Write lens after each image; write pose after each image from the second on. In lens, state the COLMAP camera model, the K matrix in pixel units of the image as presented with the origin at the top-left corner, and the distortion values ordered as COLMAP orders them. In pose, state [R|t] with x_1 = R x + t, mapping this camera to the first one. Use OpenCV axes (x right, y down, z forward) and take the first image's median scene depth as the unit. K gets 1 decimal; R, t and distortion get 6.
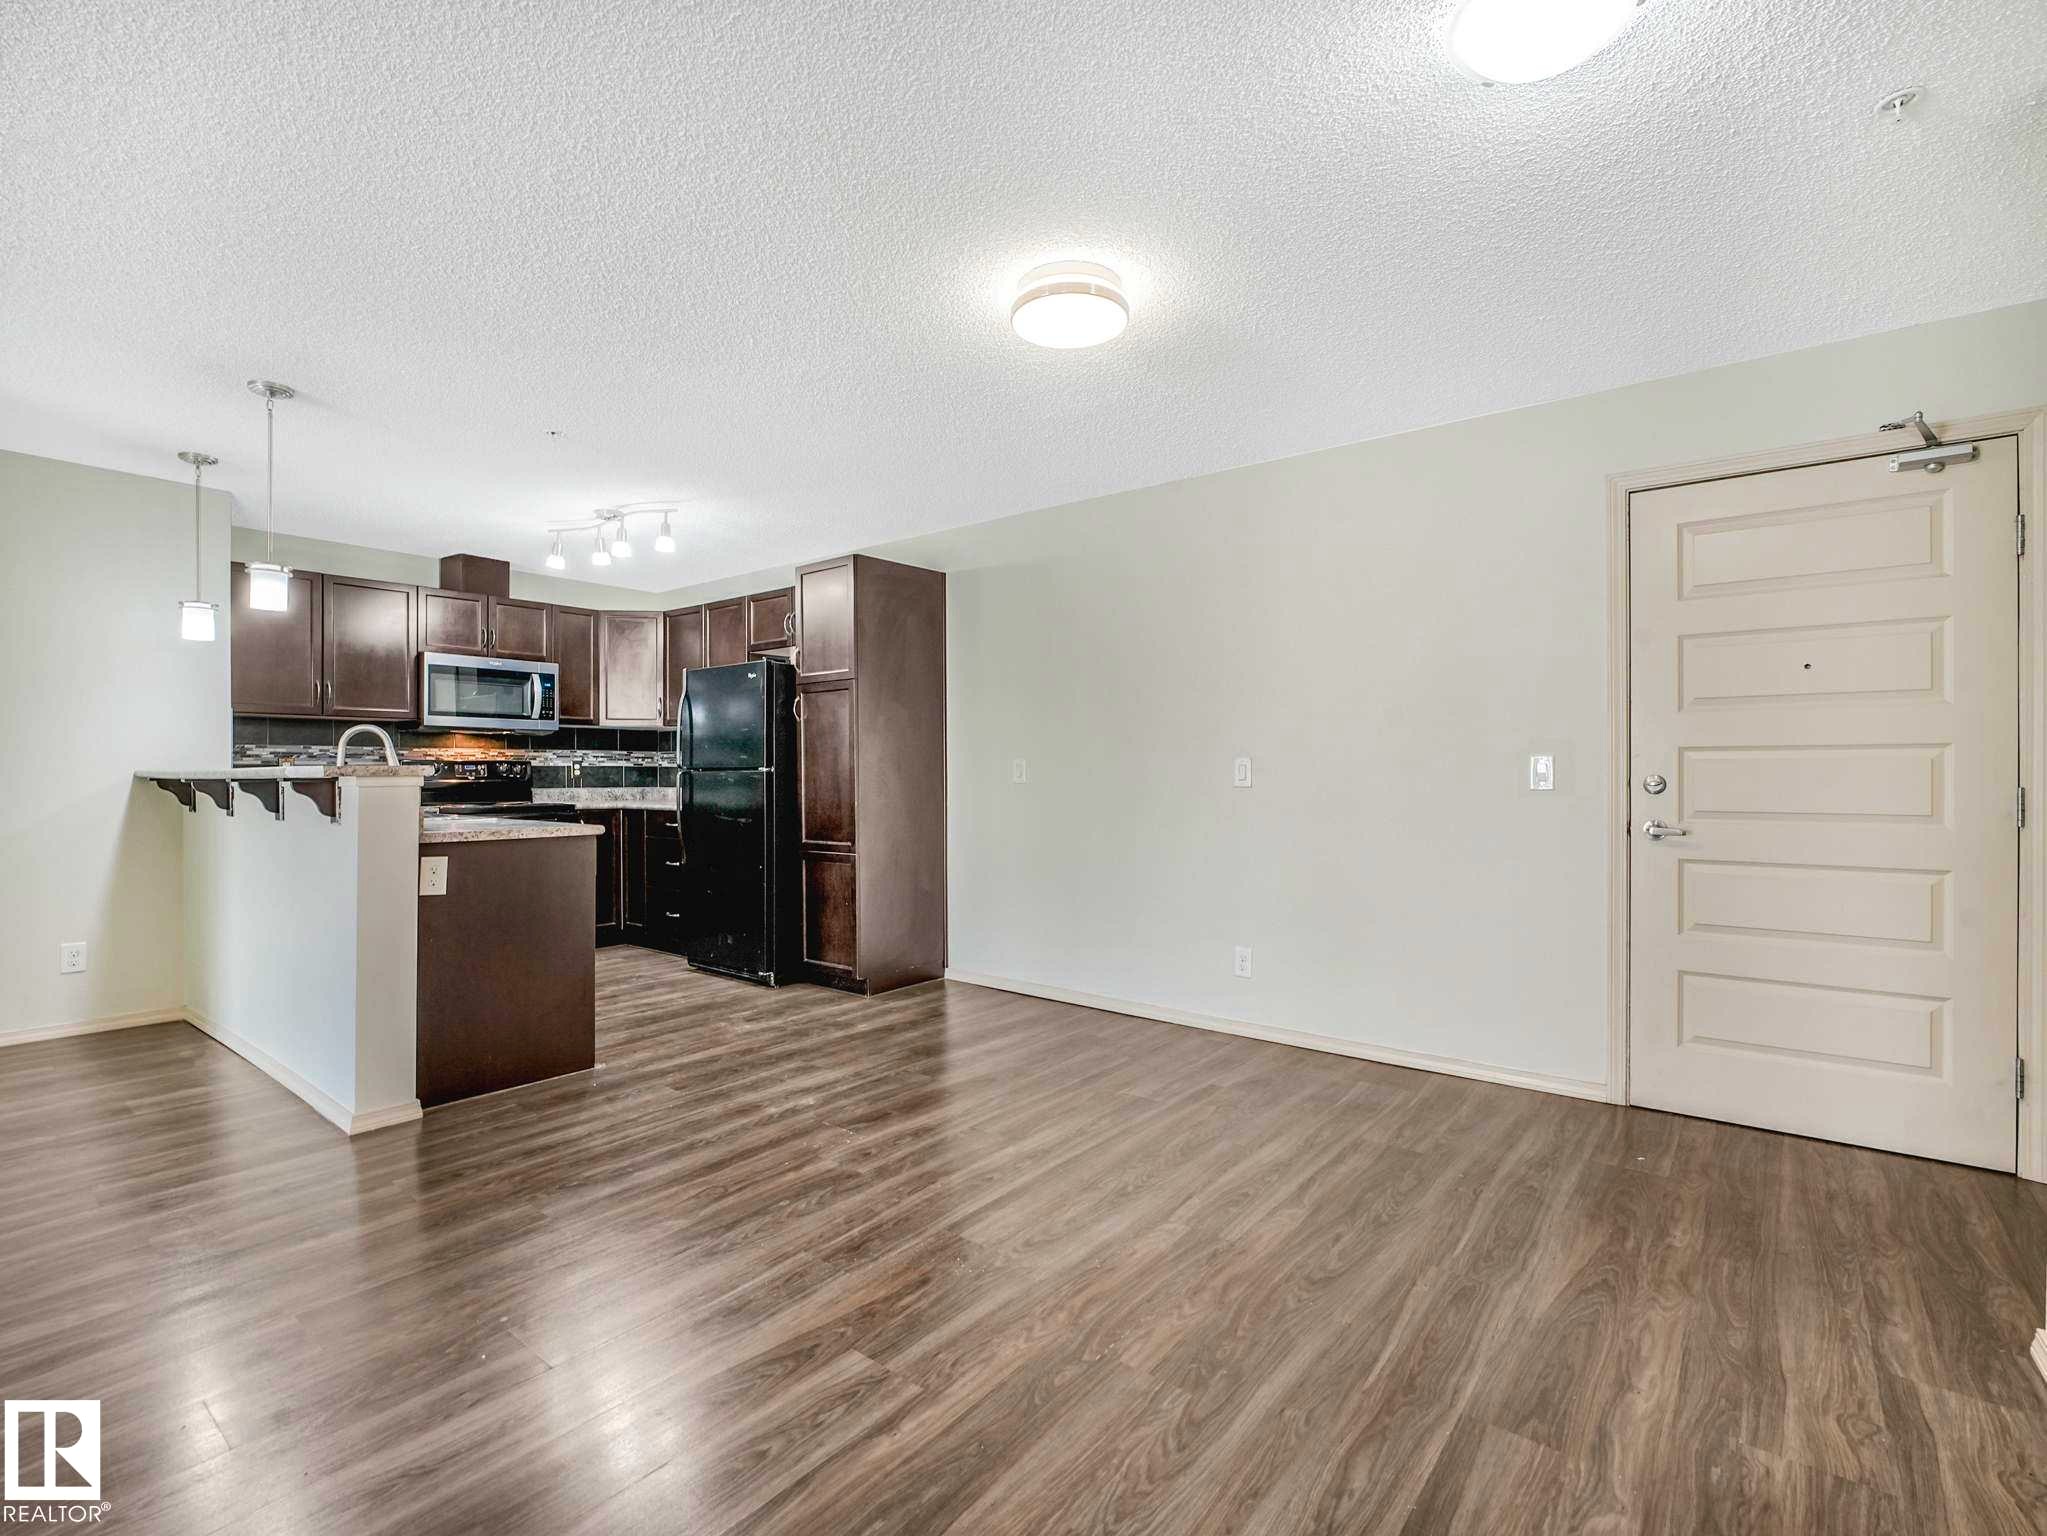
lens RADIAL K [[944.3, 0, 1023.5], [0, 944.3, 768.0], [0, 0, 1]] dist [-0.024417, 0.000435]
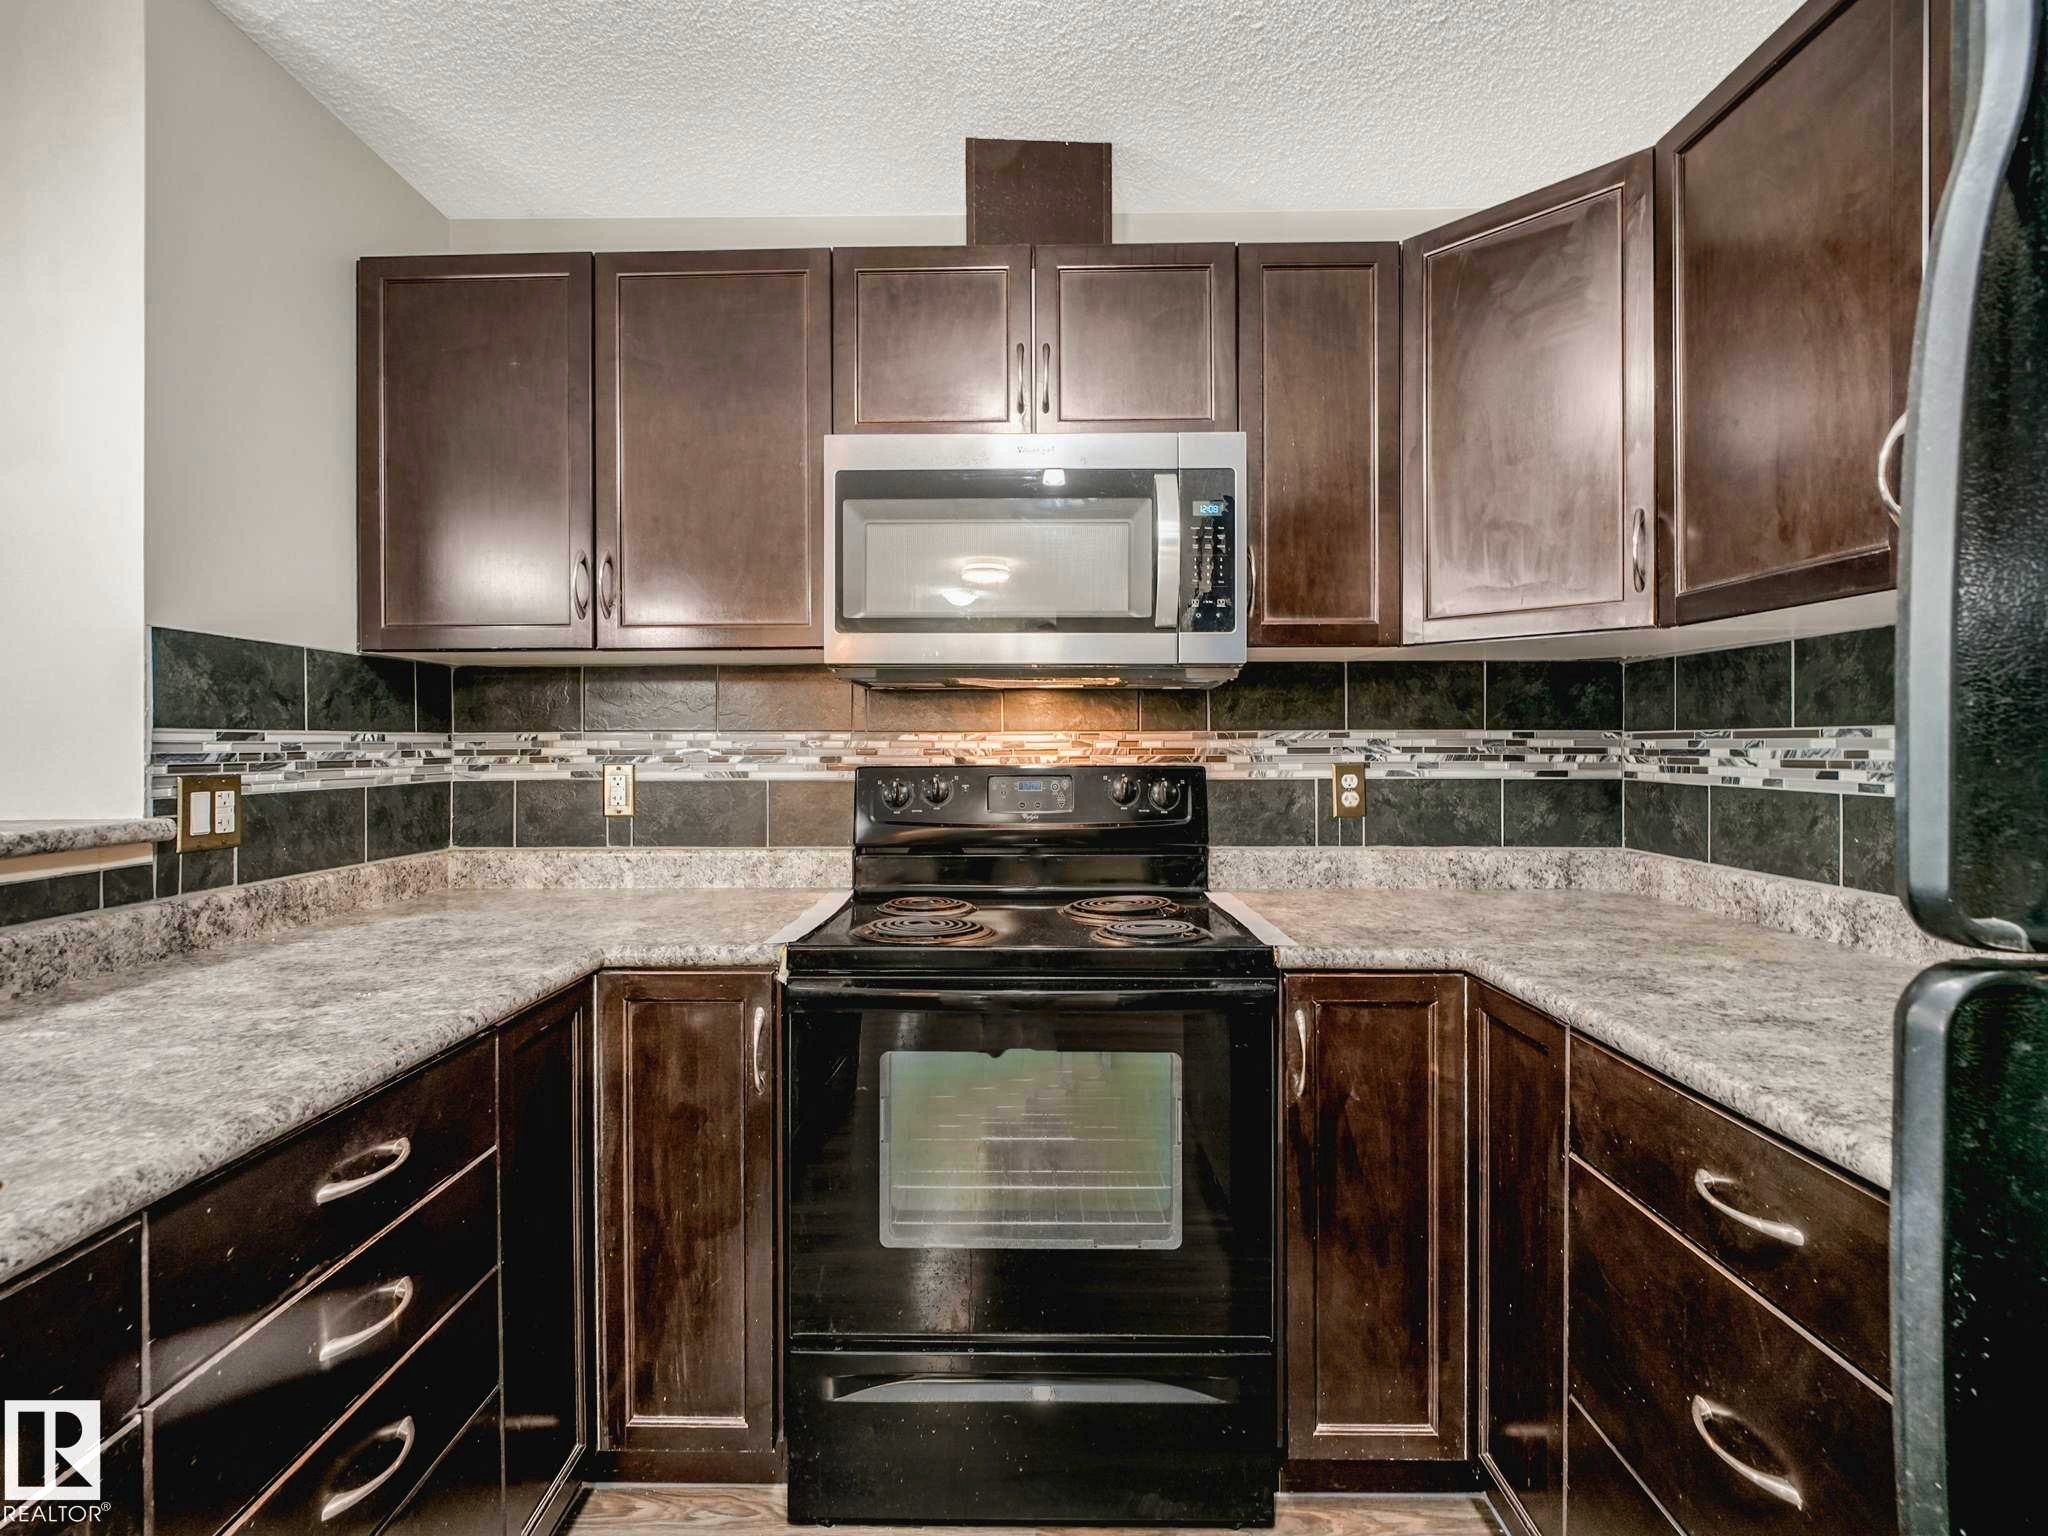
lens RADIAL K [[966.2, 0, 1017.2], [0, 966.2, 750.7], [0, 0, 1]] dist [-0.010237, -0.000353]
pose [[0.607762, 0.006120, -0.794096, -0.308222], [0.004461, 0.999928, 0.011120, -0.017777], [0.794107, -0.010301, 0.607691, 0.775628]]
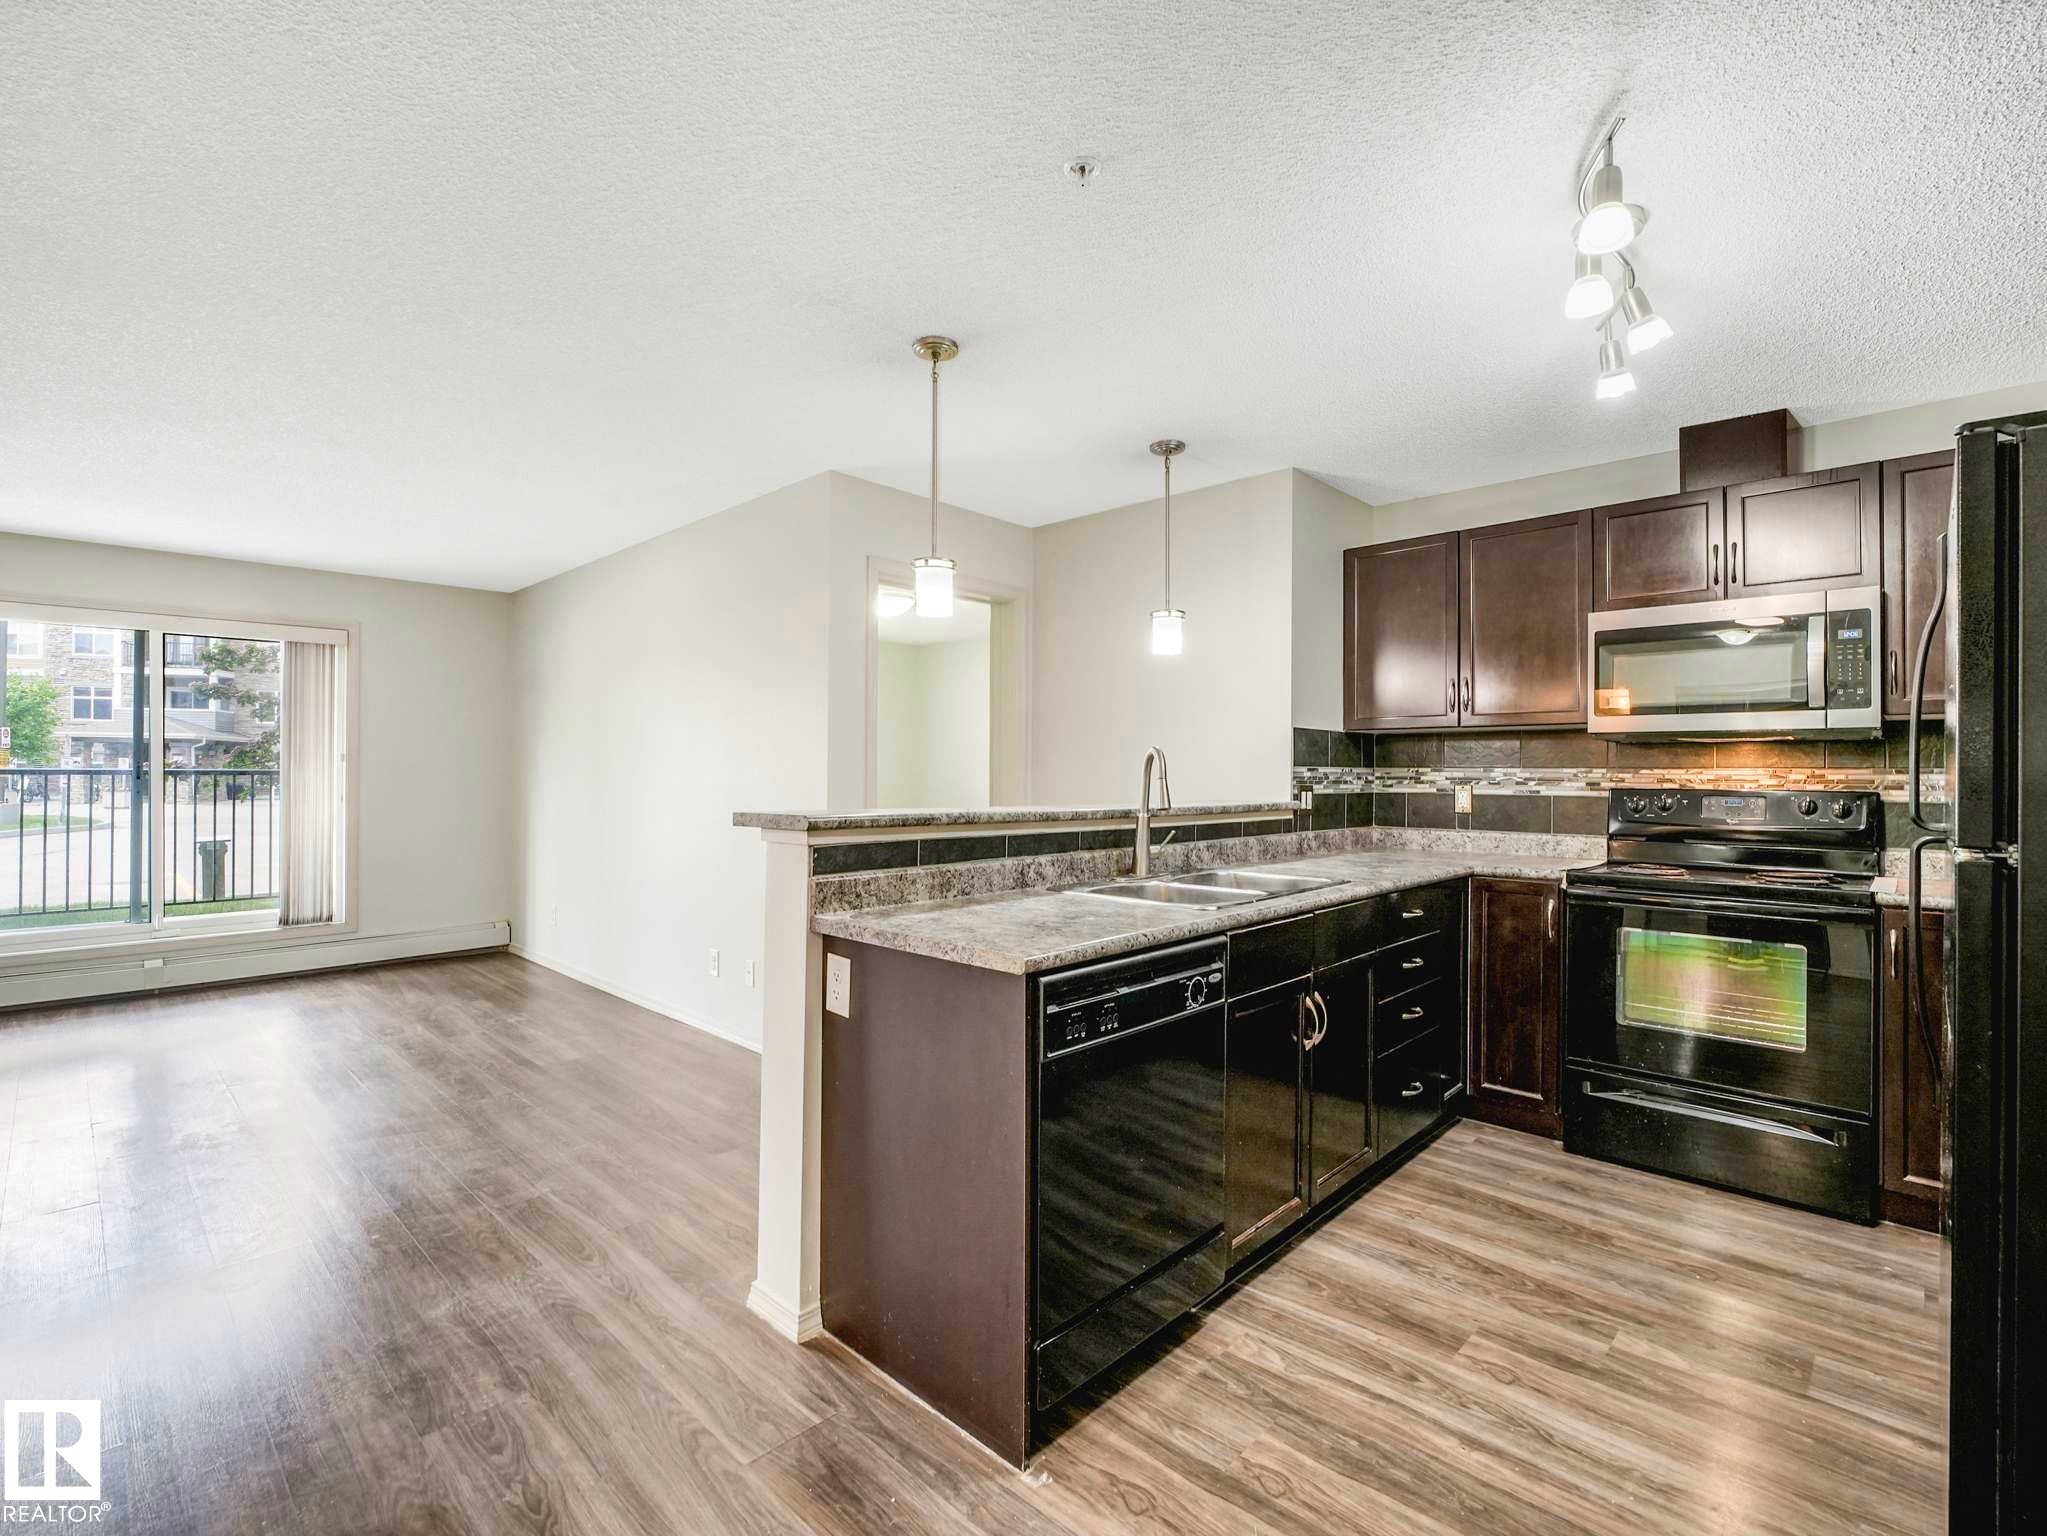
lens RADIAL K [[943.6, 0, 1014.8], [0, 943.6, 758.6], [0, 0, 1]] dist [-0.017583, -0.000606]
pose [[-0.101401, -0.015094, -0.994731, 0.005966], [-0.003315, 0.999884, -0.014834, -0.017020], [0.994840, 0.001794, -0.101439, 0.628157]]
